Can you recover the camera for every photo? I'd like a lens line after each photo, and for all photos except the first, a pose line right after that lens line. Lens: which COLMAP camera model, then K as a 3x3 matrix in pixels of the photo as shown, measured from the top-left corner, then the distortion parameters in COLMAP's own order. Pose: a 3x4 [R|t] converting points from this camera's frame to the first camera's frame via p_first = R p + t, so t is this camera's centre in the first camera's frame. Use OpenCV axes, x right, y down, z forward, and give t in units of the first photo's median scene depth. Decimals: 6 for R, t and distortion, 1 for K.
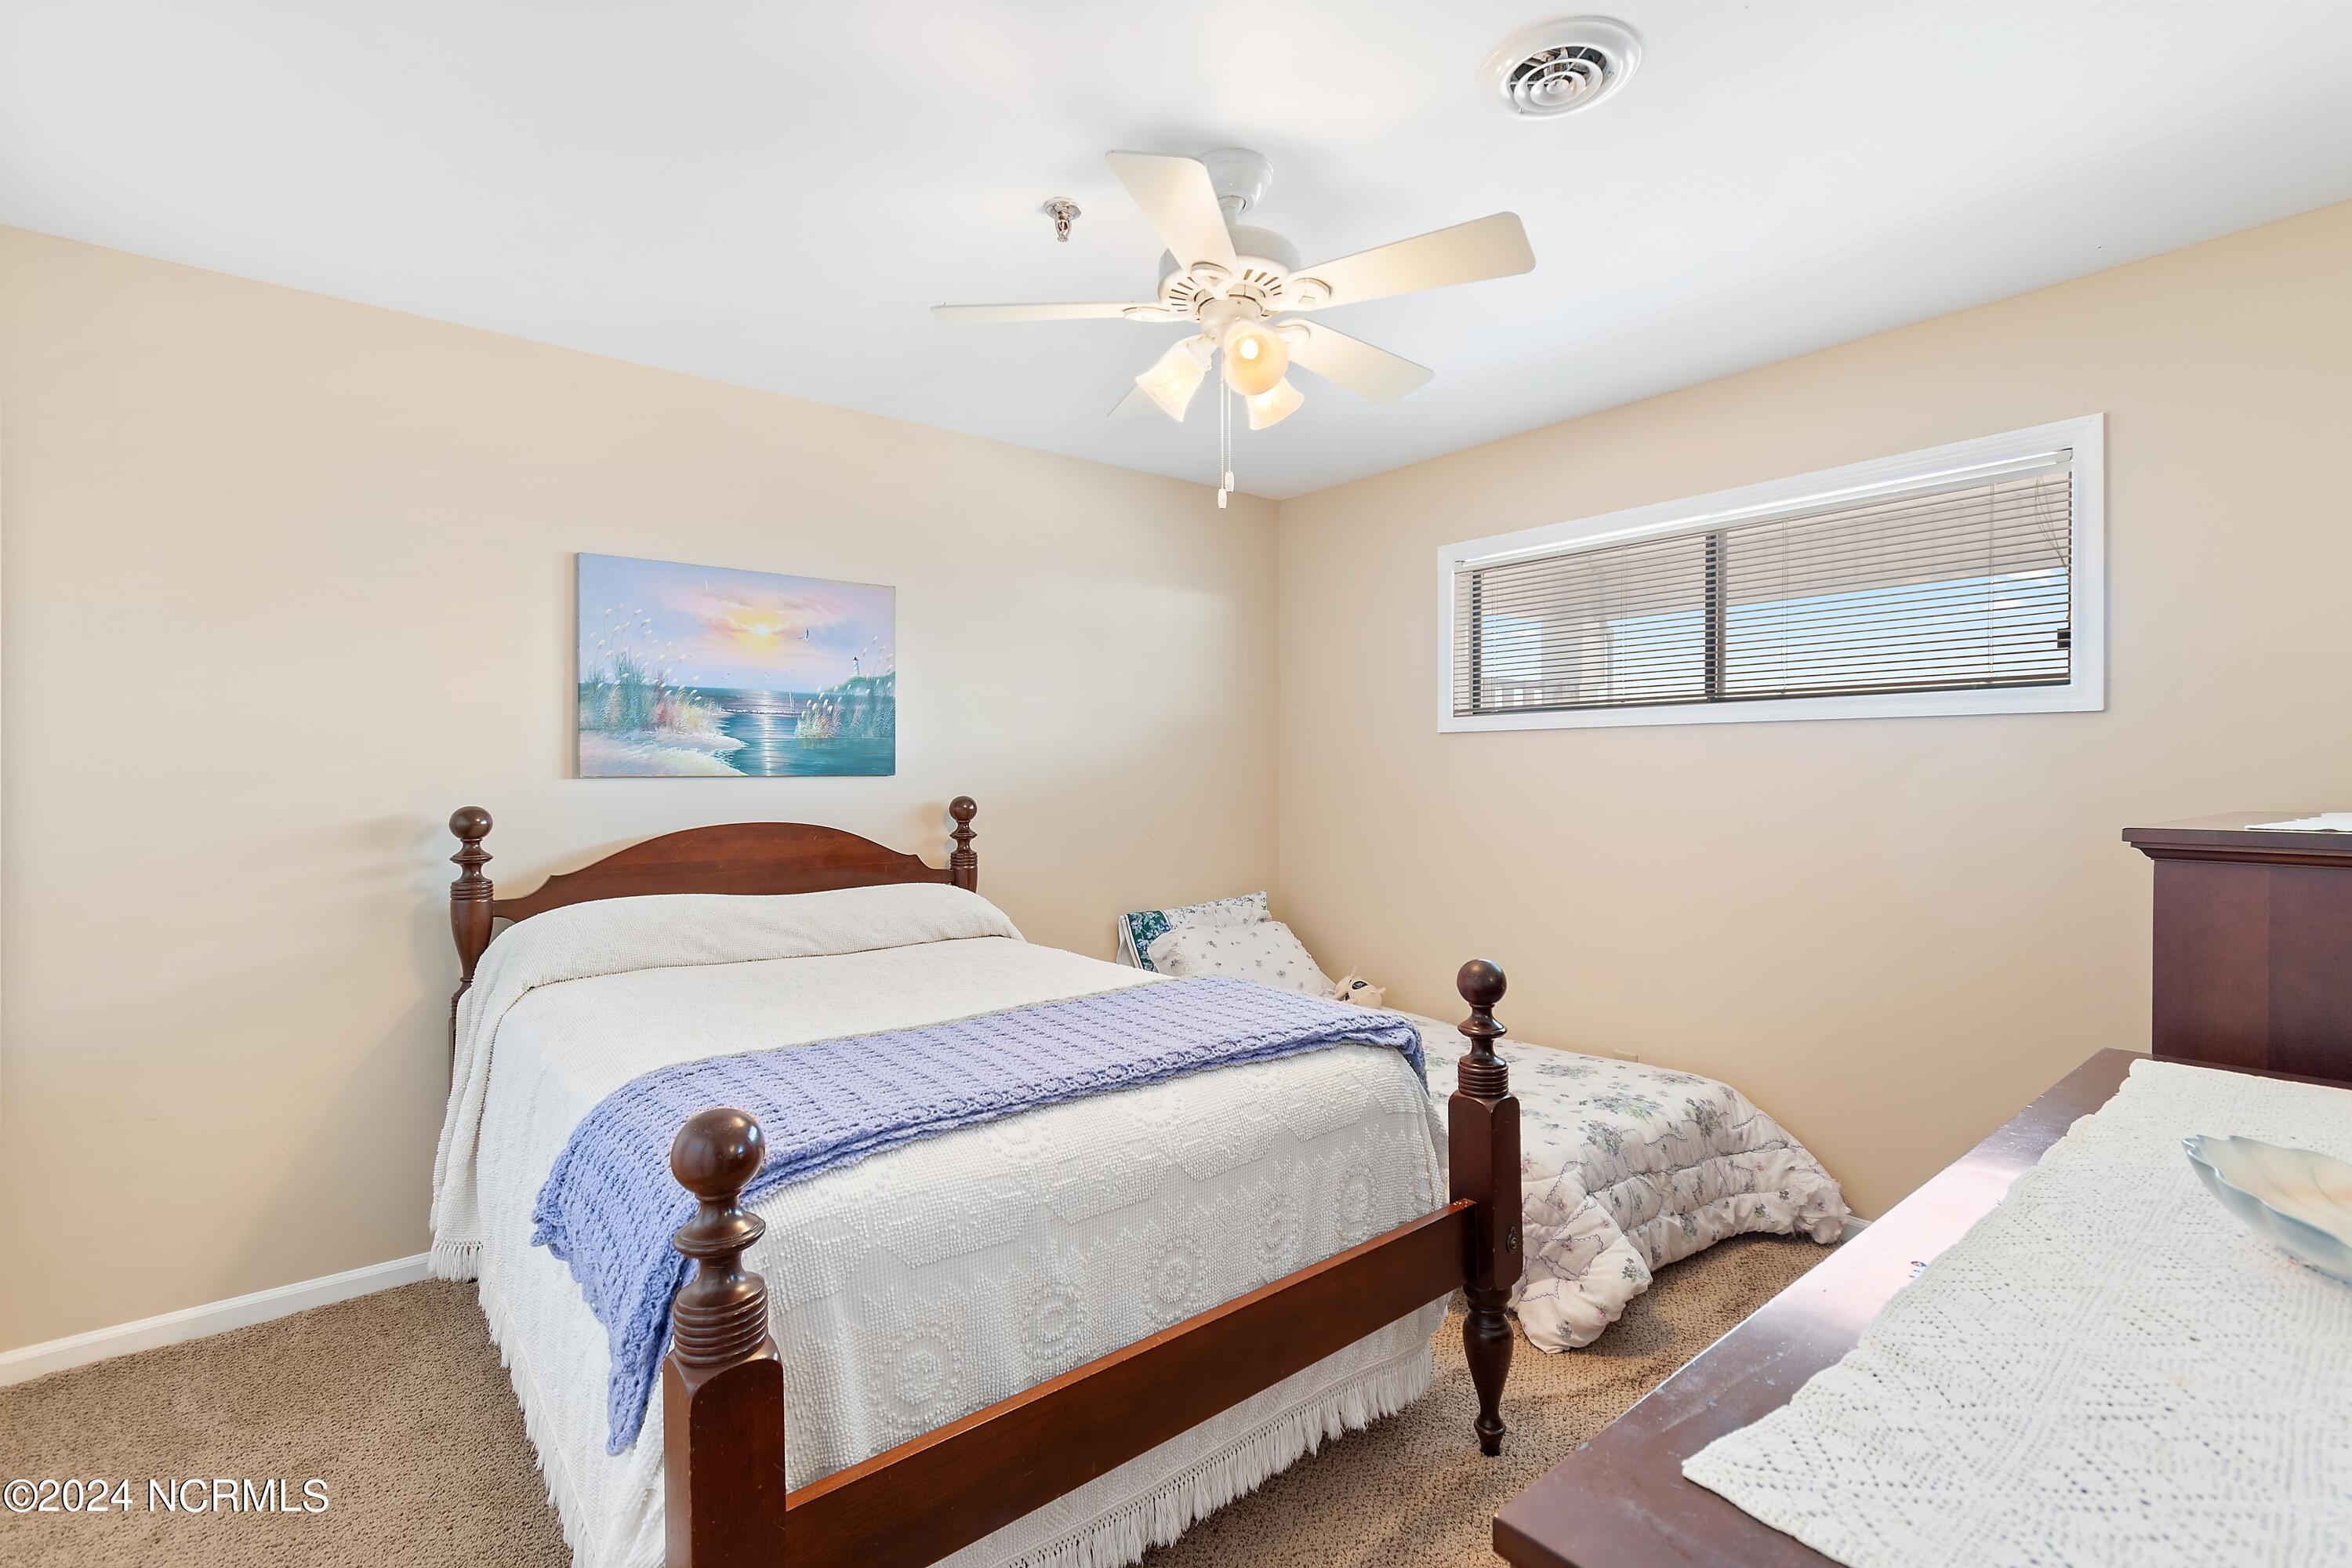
lens RADIAL K [[1009.4, 0, 1172.2], [0, 1009.4, 783.3], [0, 0, 1]] dist [-0.001431, -0.000052]
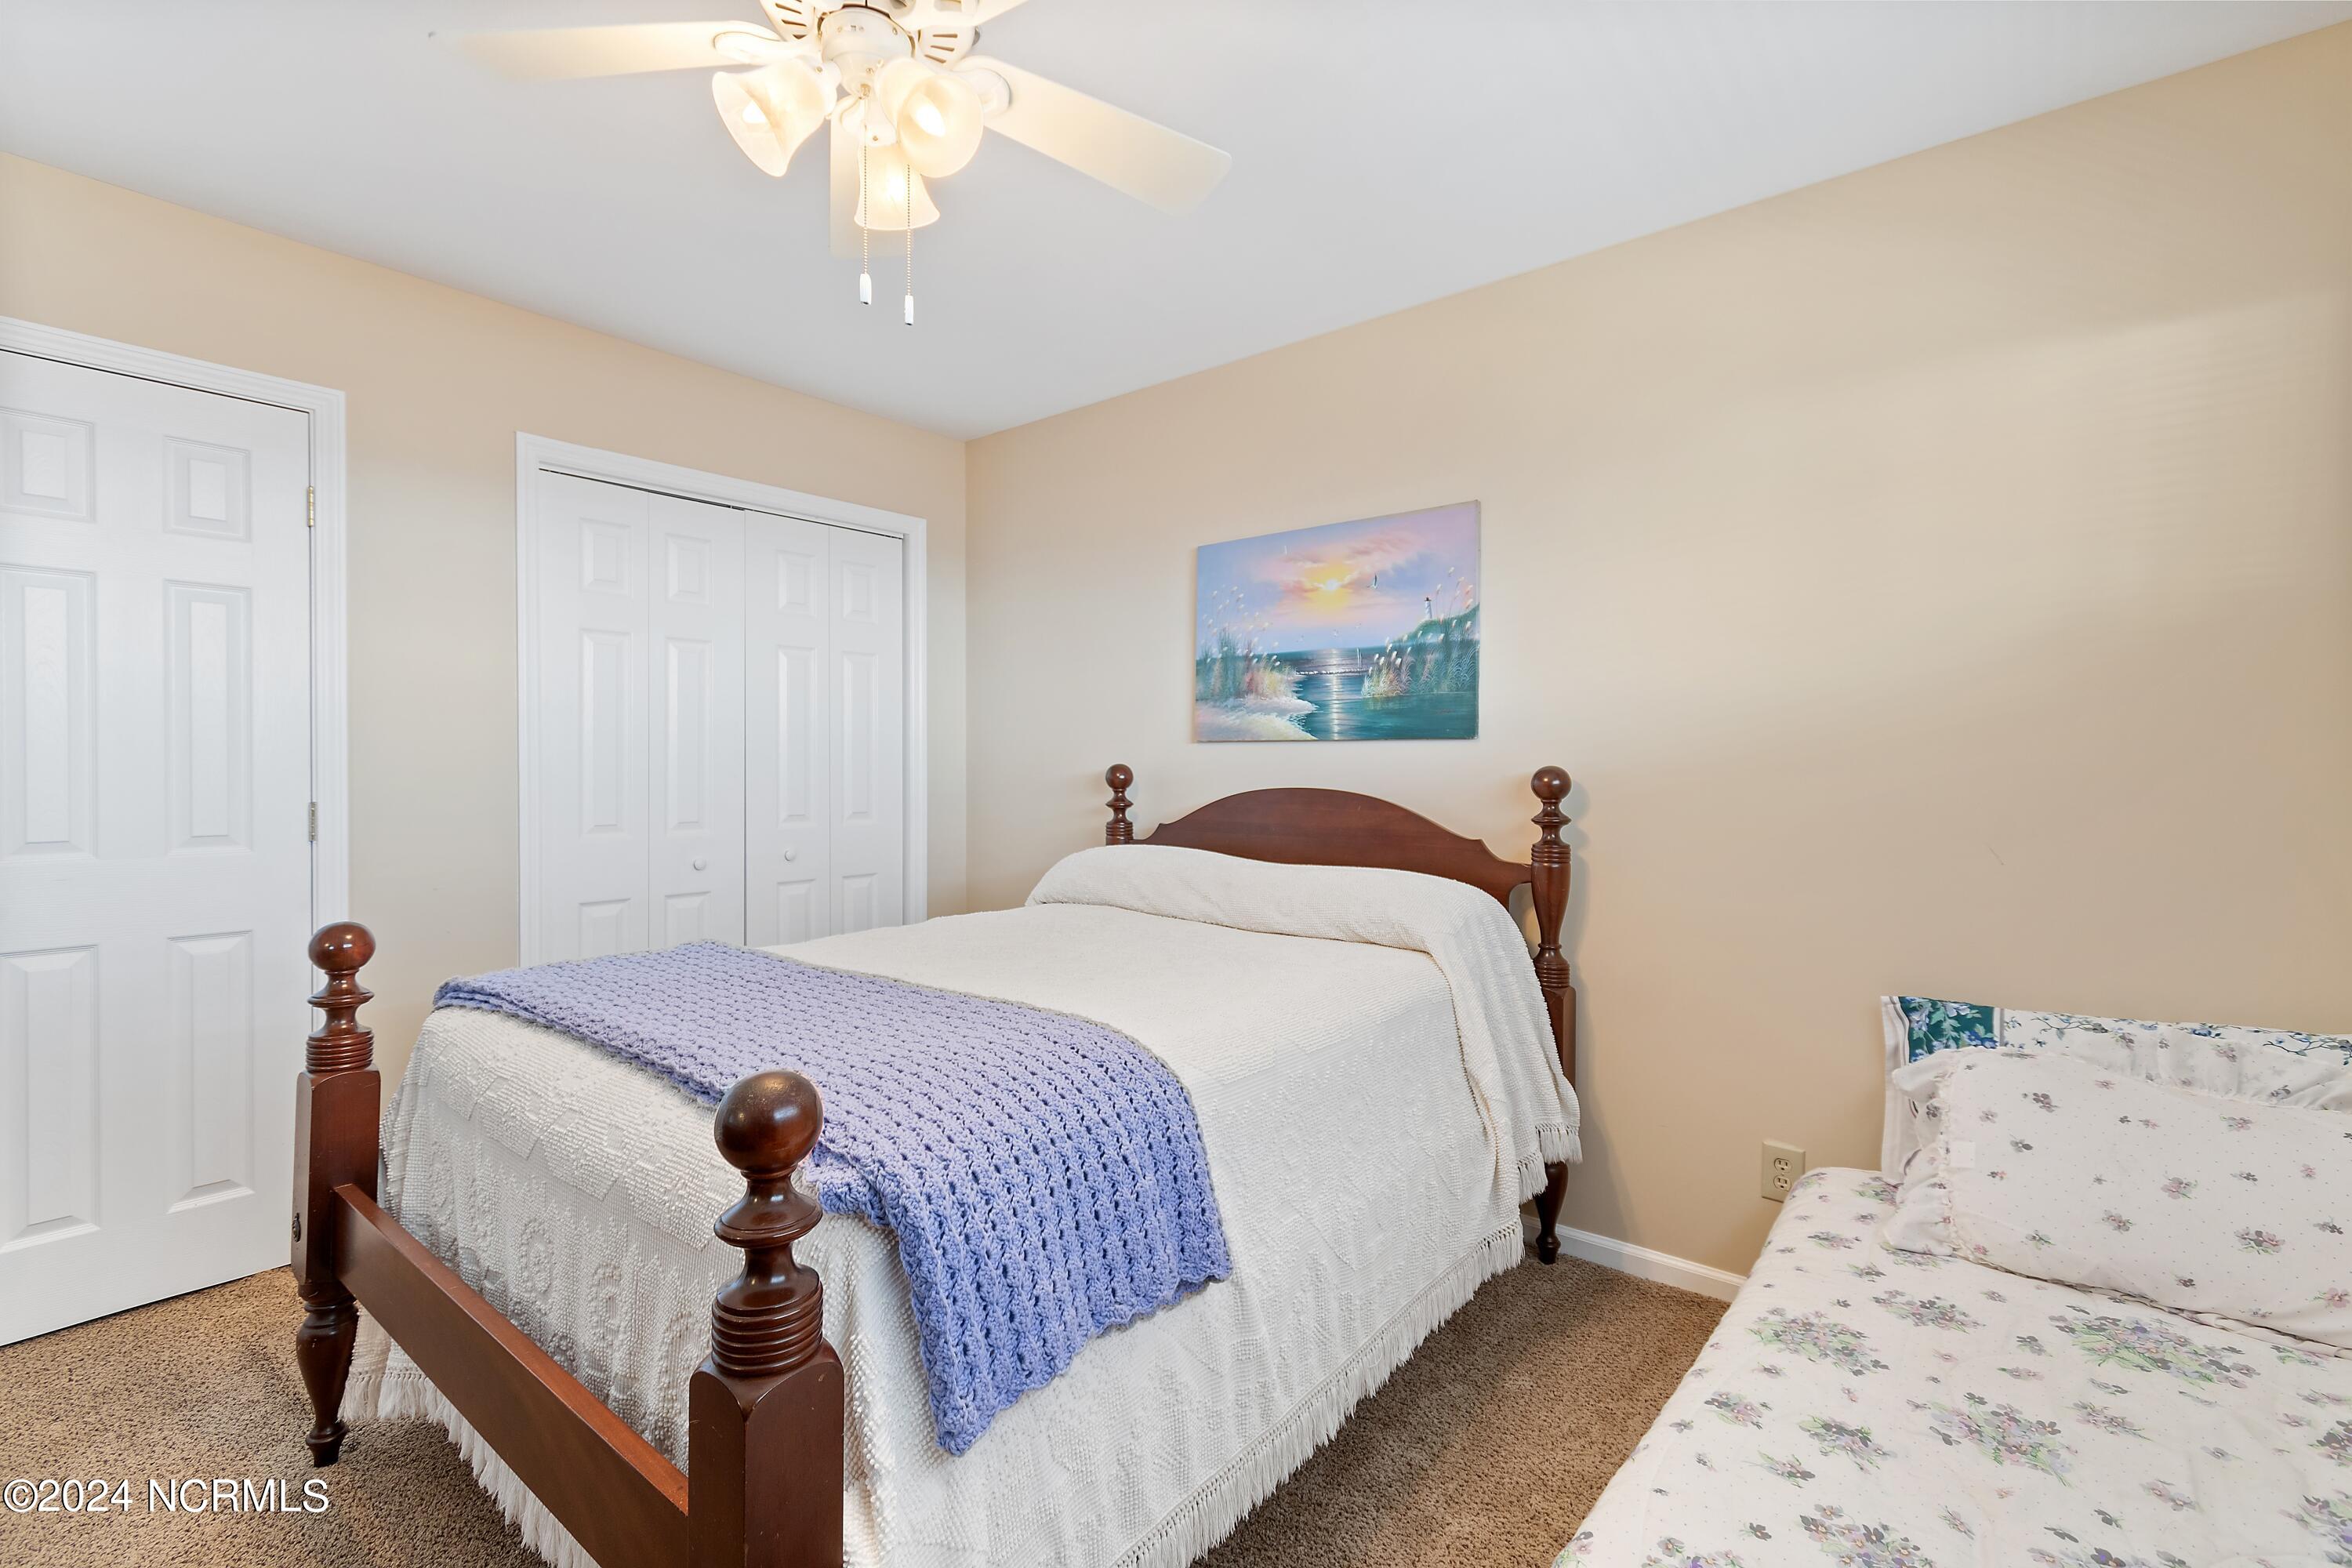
lens RADIAL K [[1046.4, 0, 1172.7], [0, 1046.4, 774.1], [0, 0, 1]] dist [0.003070, -0.001999]
pose [[0.215641, 0.025742, -0.976133, 0.518227], [-0.006216, 0.999668, 0.024989, 0.001329], [0.976453, 0.000679, 0.215730, 0.637844]]
